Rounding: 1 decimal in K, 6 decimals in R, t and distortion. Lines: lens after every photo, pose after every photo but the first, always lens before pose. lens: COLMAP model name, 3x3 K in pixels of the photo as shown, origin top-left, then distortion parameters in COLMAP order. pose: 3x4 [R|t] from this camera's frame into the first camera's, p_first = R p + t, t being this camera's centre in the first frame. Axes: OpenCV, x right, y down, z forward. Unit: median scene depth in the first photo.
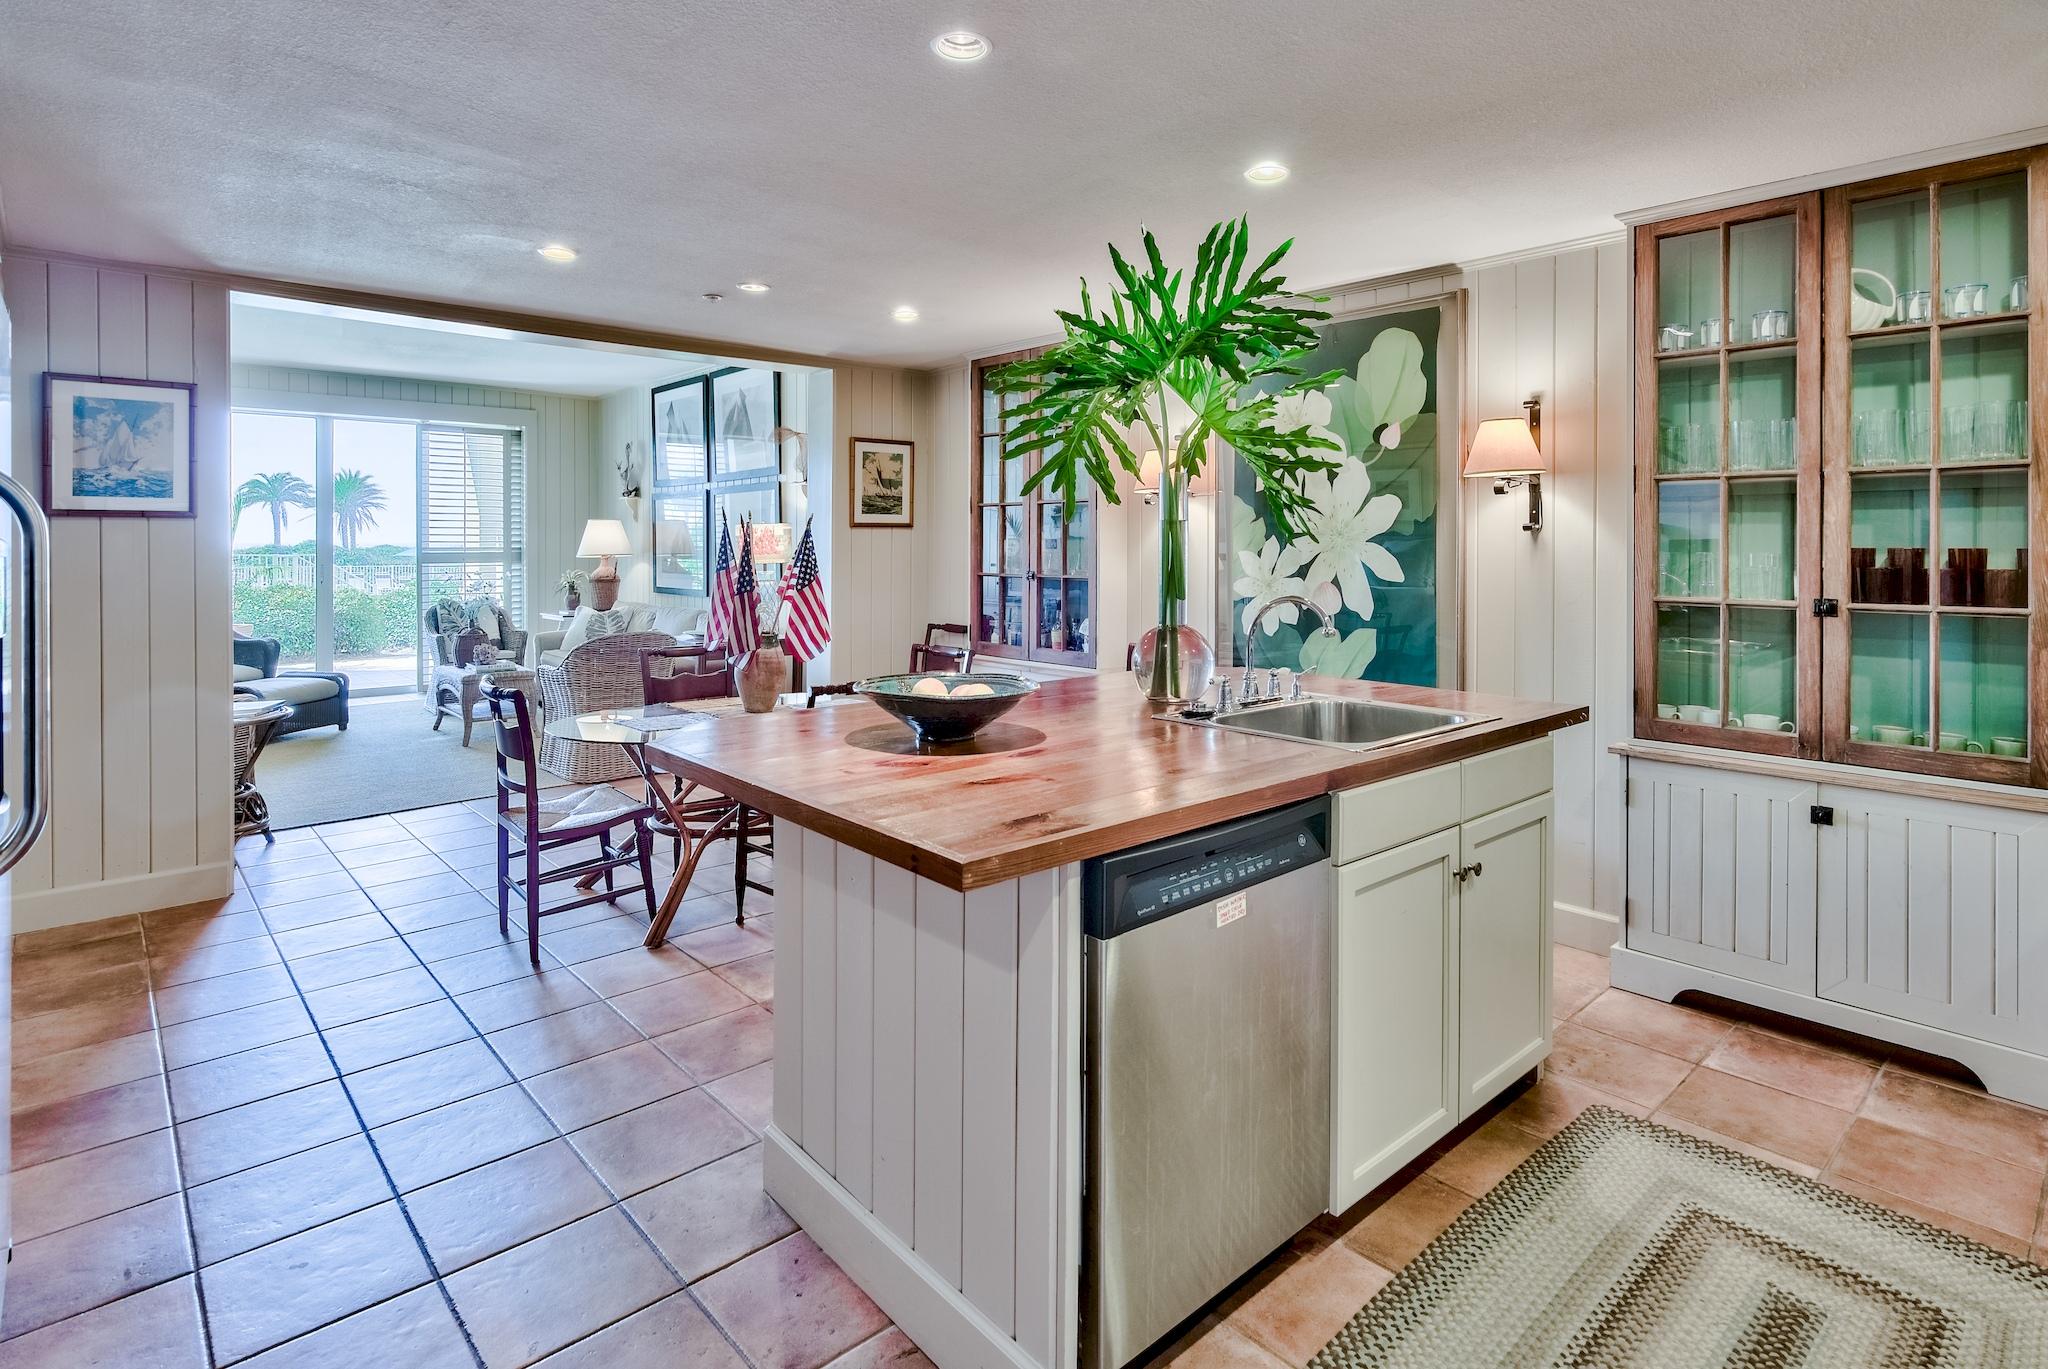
lens RADIAL K [[1010.3, 0, 1046.8], [0, 1010.3, 541.6], [0, 0, 1]] dist [-0.008733, -0.000894]
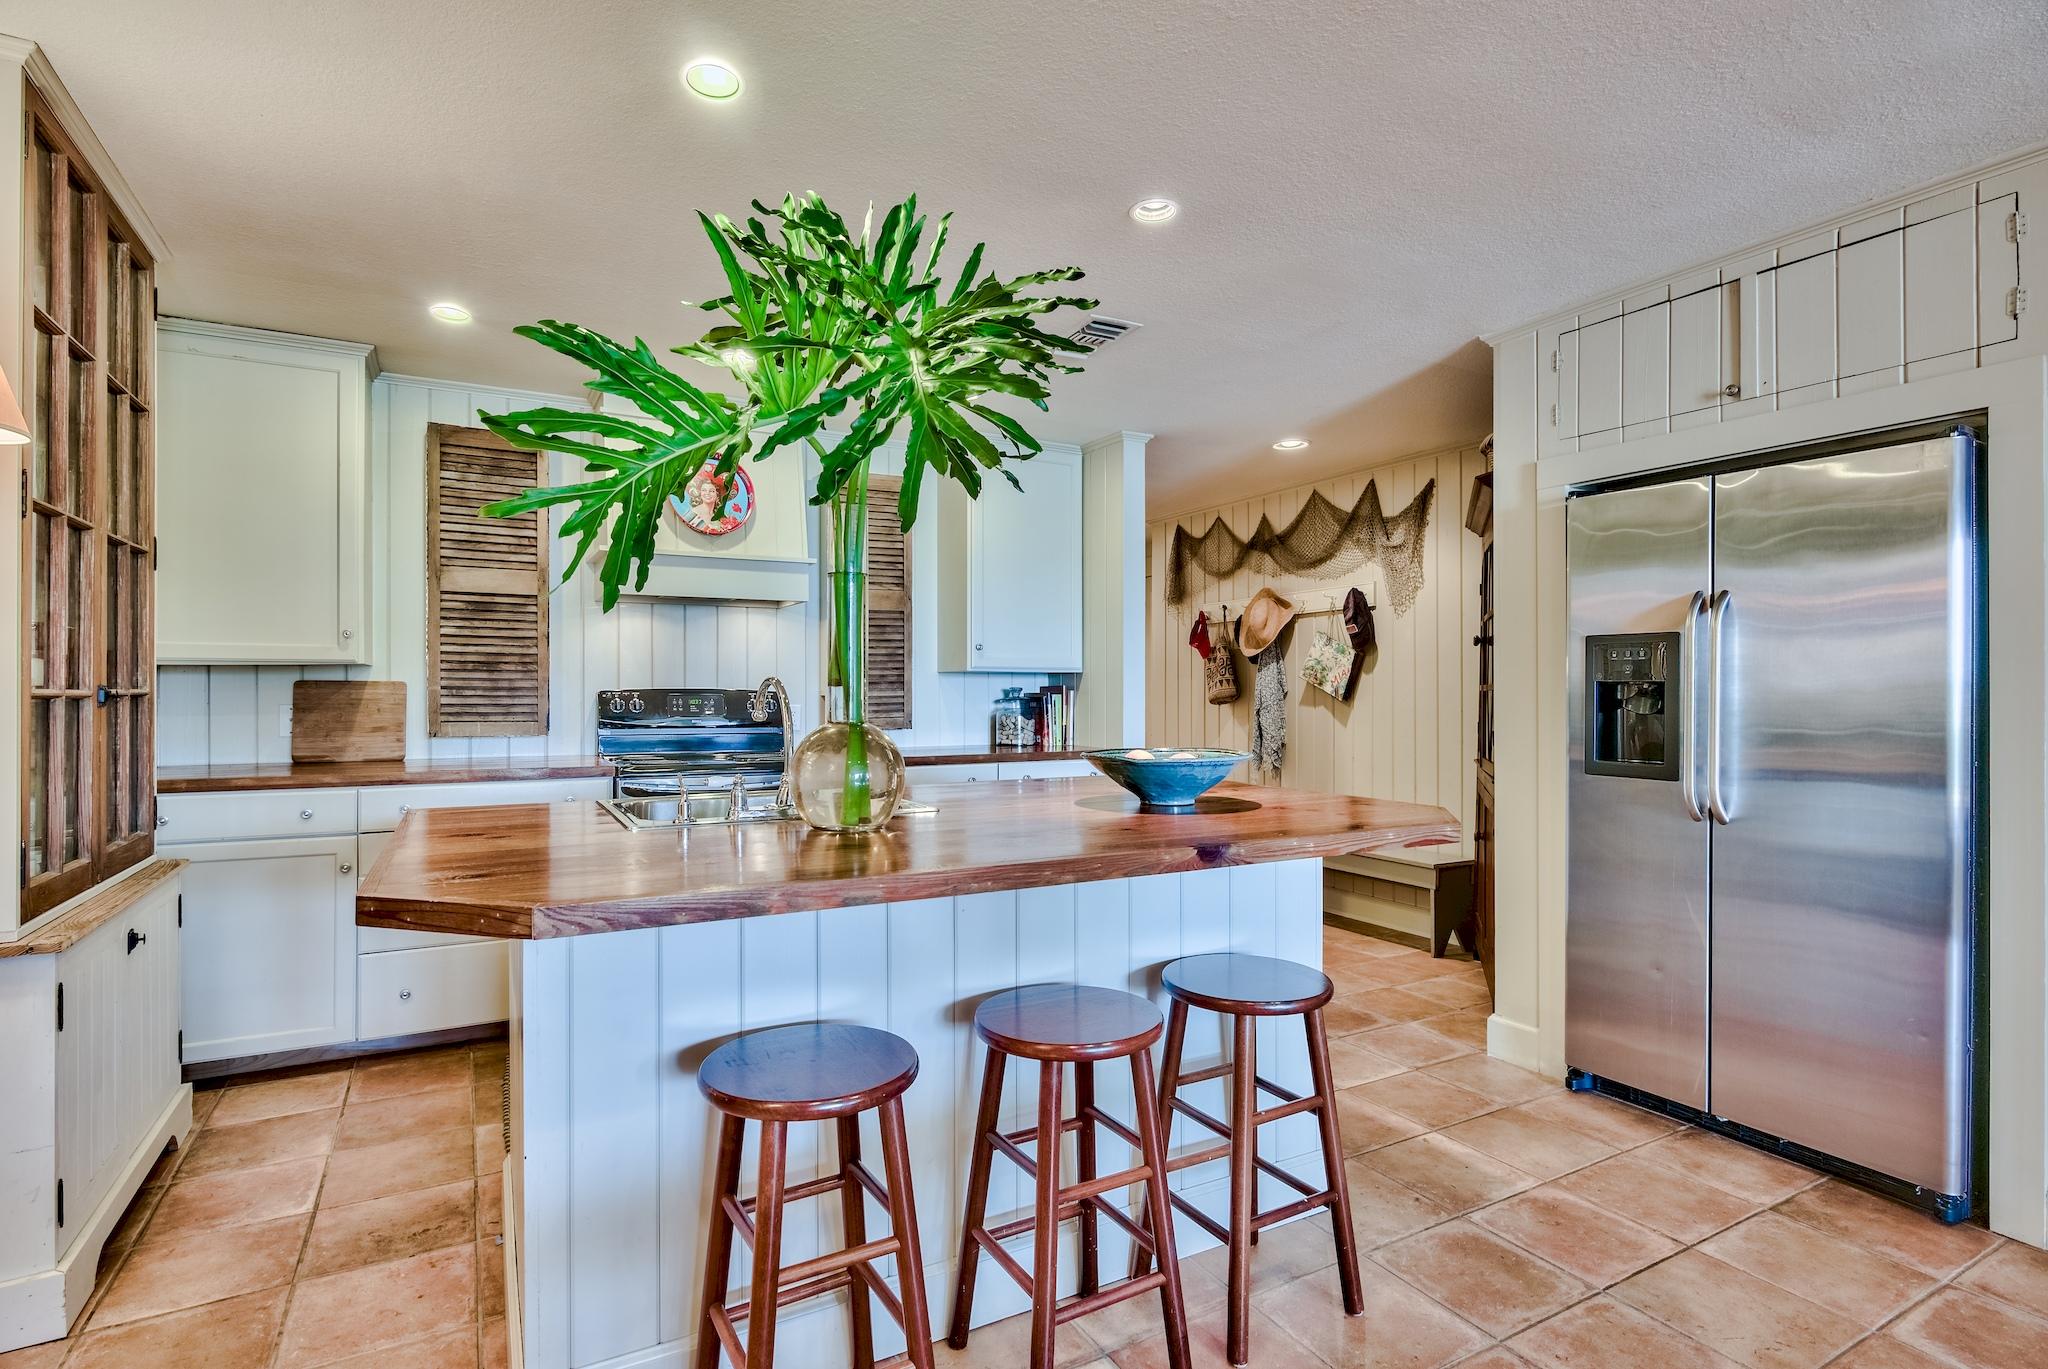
lens RADIAL K [[1010.3, 0, 1031.1], [0, 1010.3, 689.3], [0, 0, 1]] dist [-0.008733, -0.000894]
pose [[-0.969146, -0.002127, 0.246478, -0.063408], [-0.002424, 0.999997, -0.000903, 0.023613], [-0.246475, -0.001473, -0.969148, 0.621130]]
